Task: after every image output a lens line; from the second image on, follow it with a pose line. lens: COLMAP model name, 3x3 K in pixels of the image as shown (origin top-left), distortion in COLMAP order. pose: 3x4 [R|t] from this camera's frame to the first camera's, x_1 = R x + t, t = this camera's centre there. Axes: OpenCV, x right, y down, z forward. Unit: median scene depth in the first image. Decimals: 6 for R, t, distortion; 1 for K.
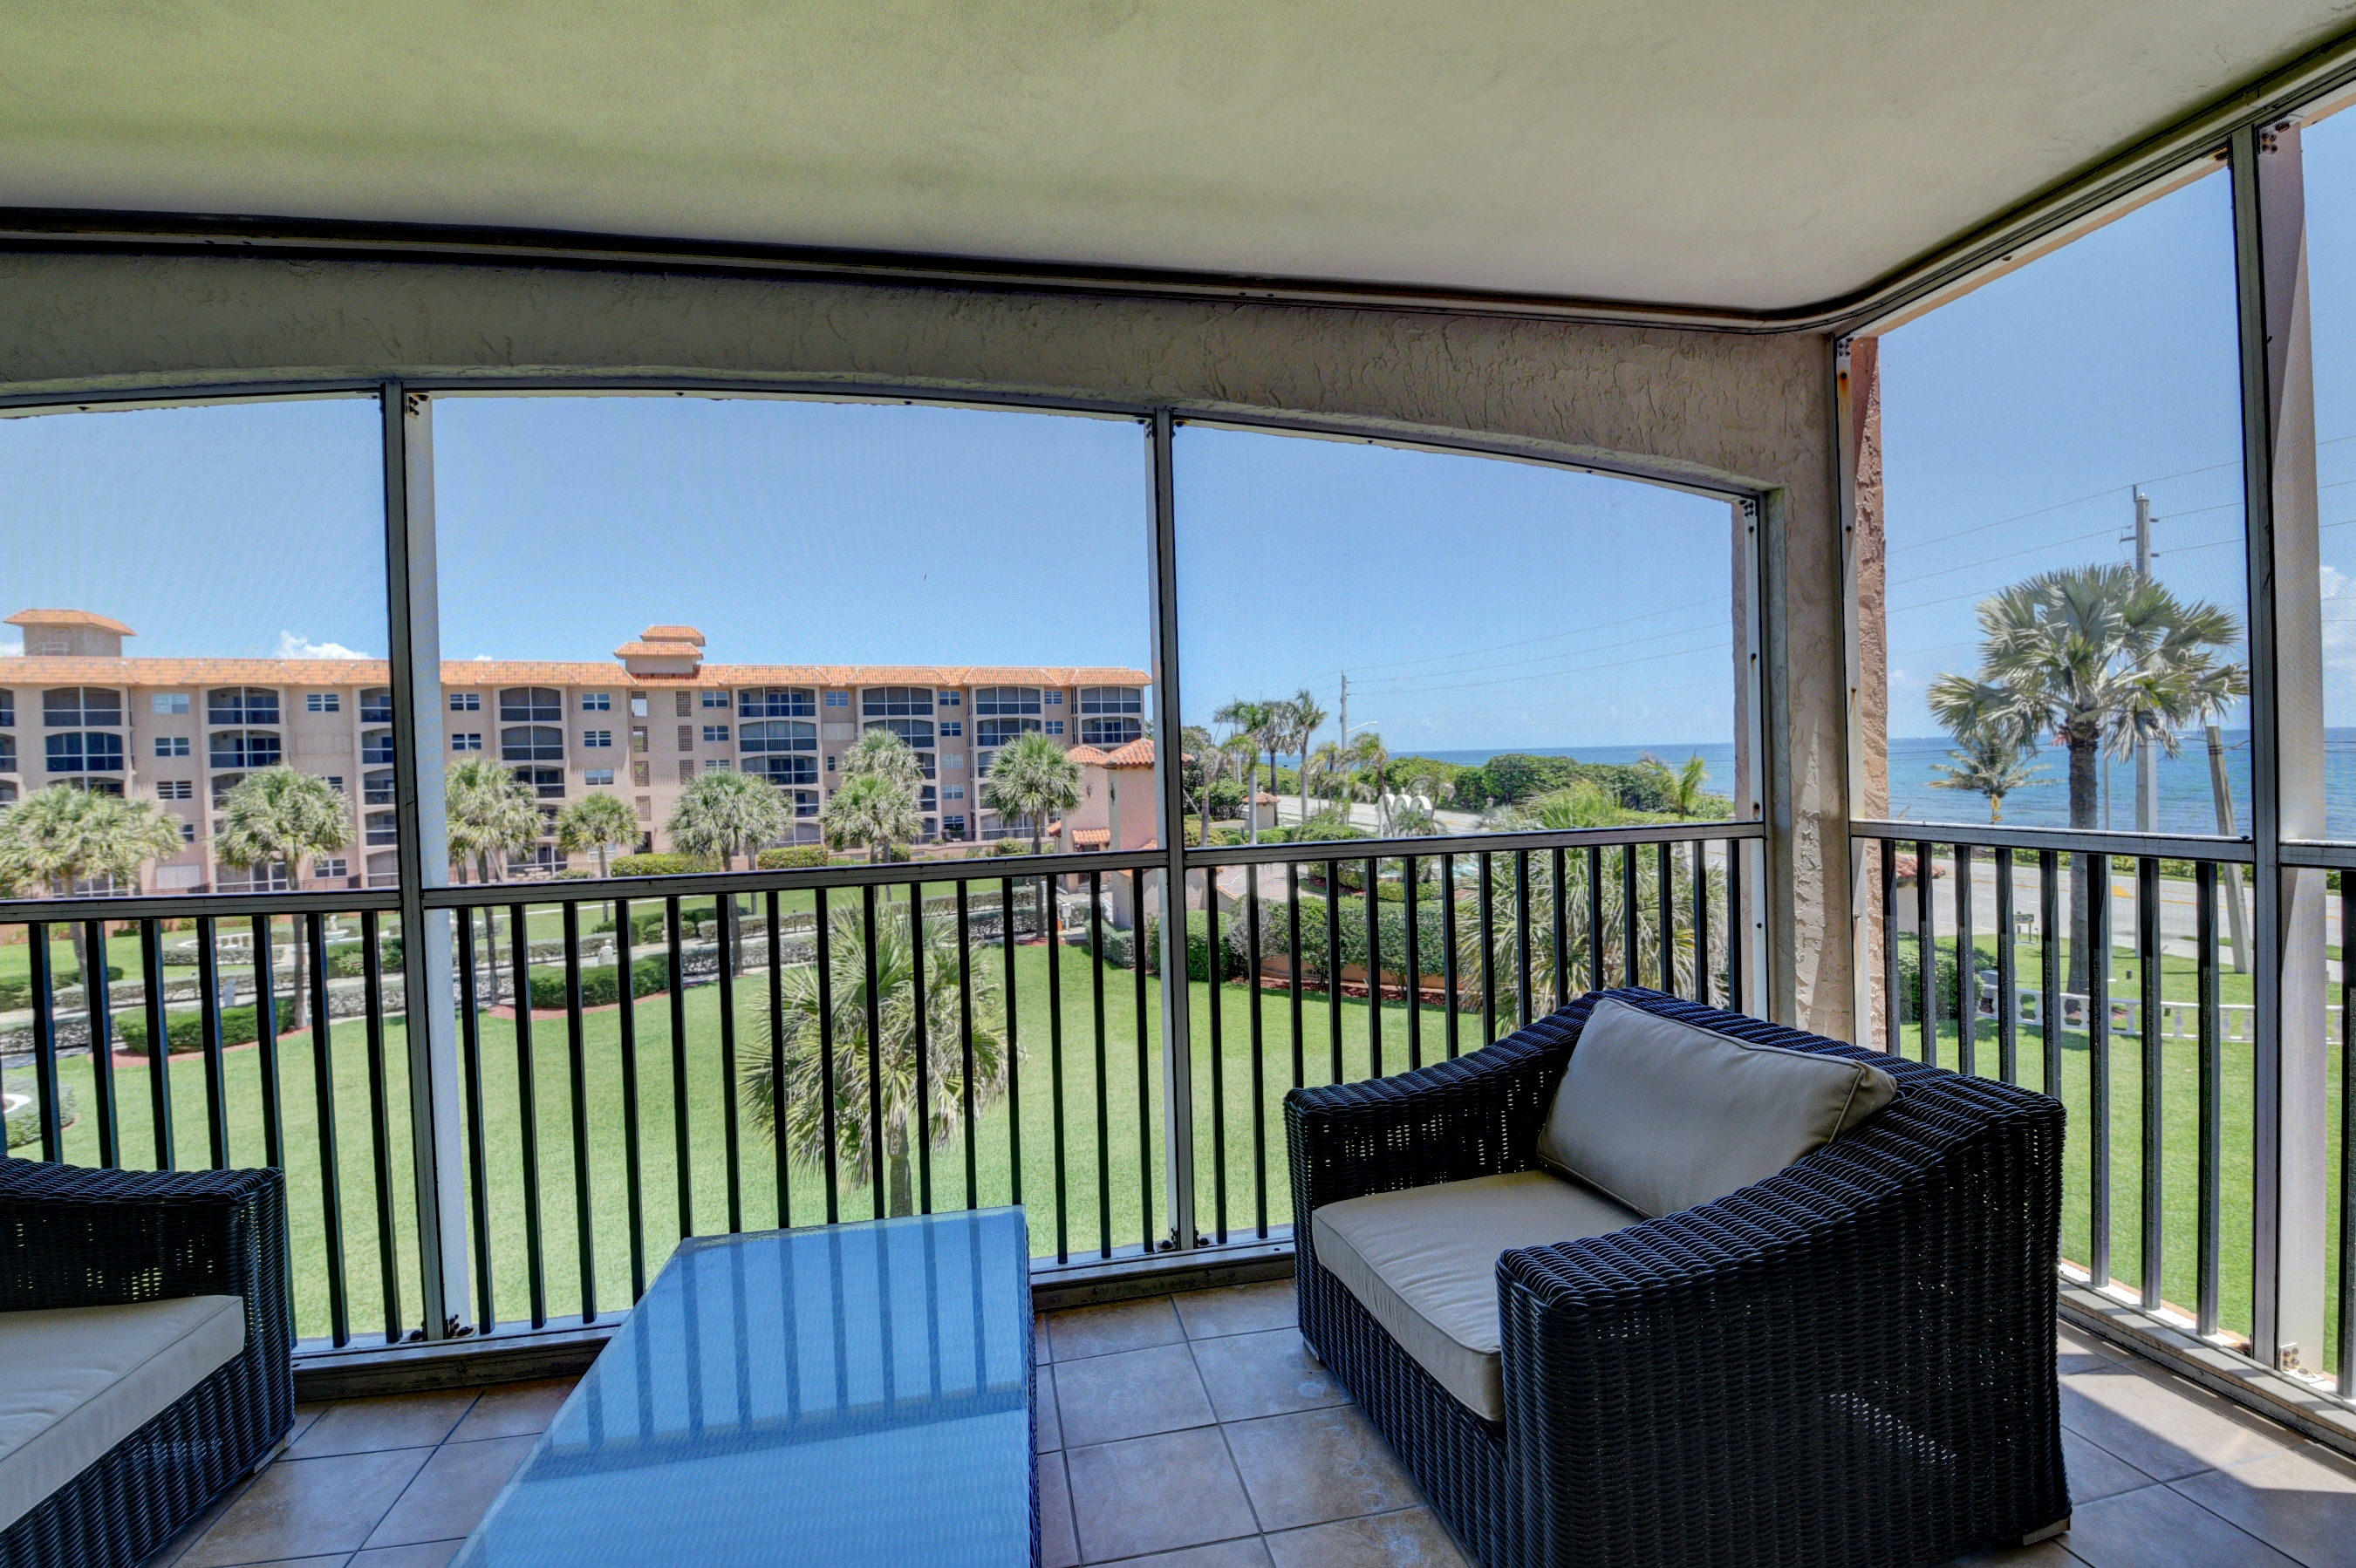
lens RADIAL K [[1031.2, 0, 1189.7], [0, 1031.2, 773.0], [0, 0, 1]] dist [0.002857, -0.018004]
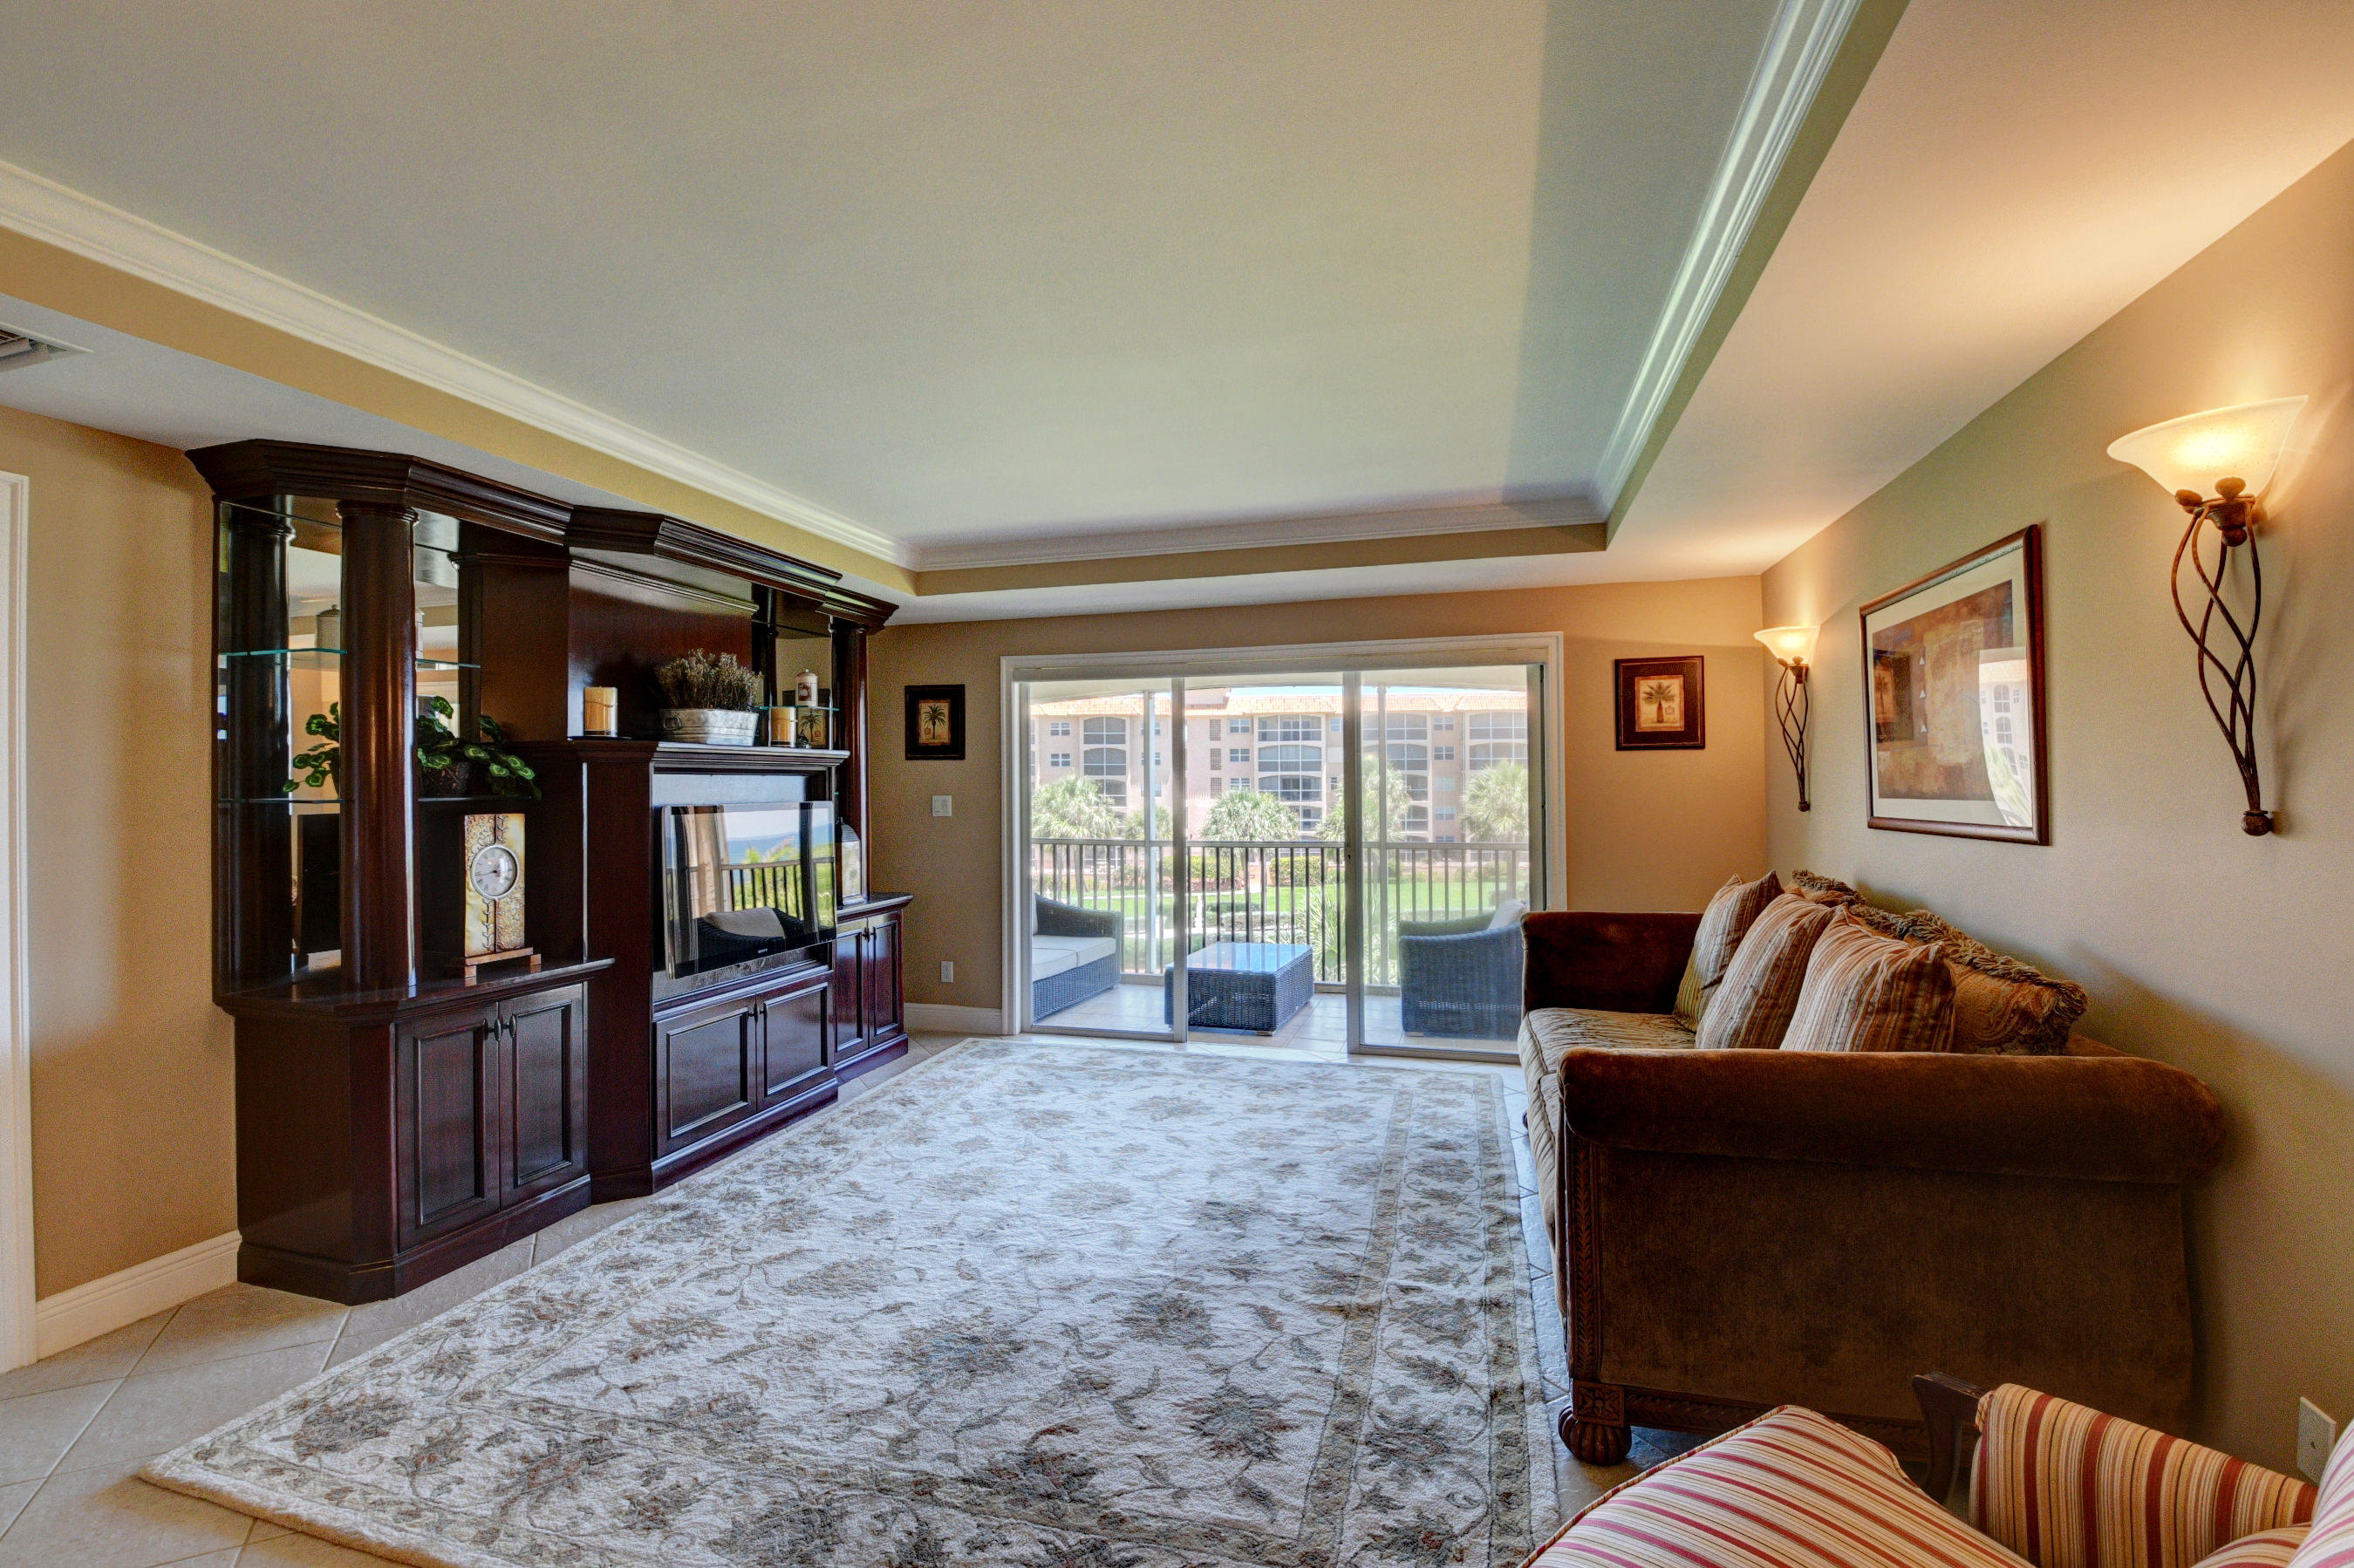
lens RADIAL K [[1035.1, 0, 1176.8], [0, 1035.1, 777.1], [0, 0, 1]] dist [0.016252, -0.029882]
pose [[0.881245, 0.019996, -0.472236, 0.055639], [-0.027197, 0.999595, -0.008426, -0.004109], [0.471876, 0.020269, 0.881432, -0.114994]]
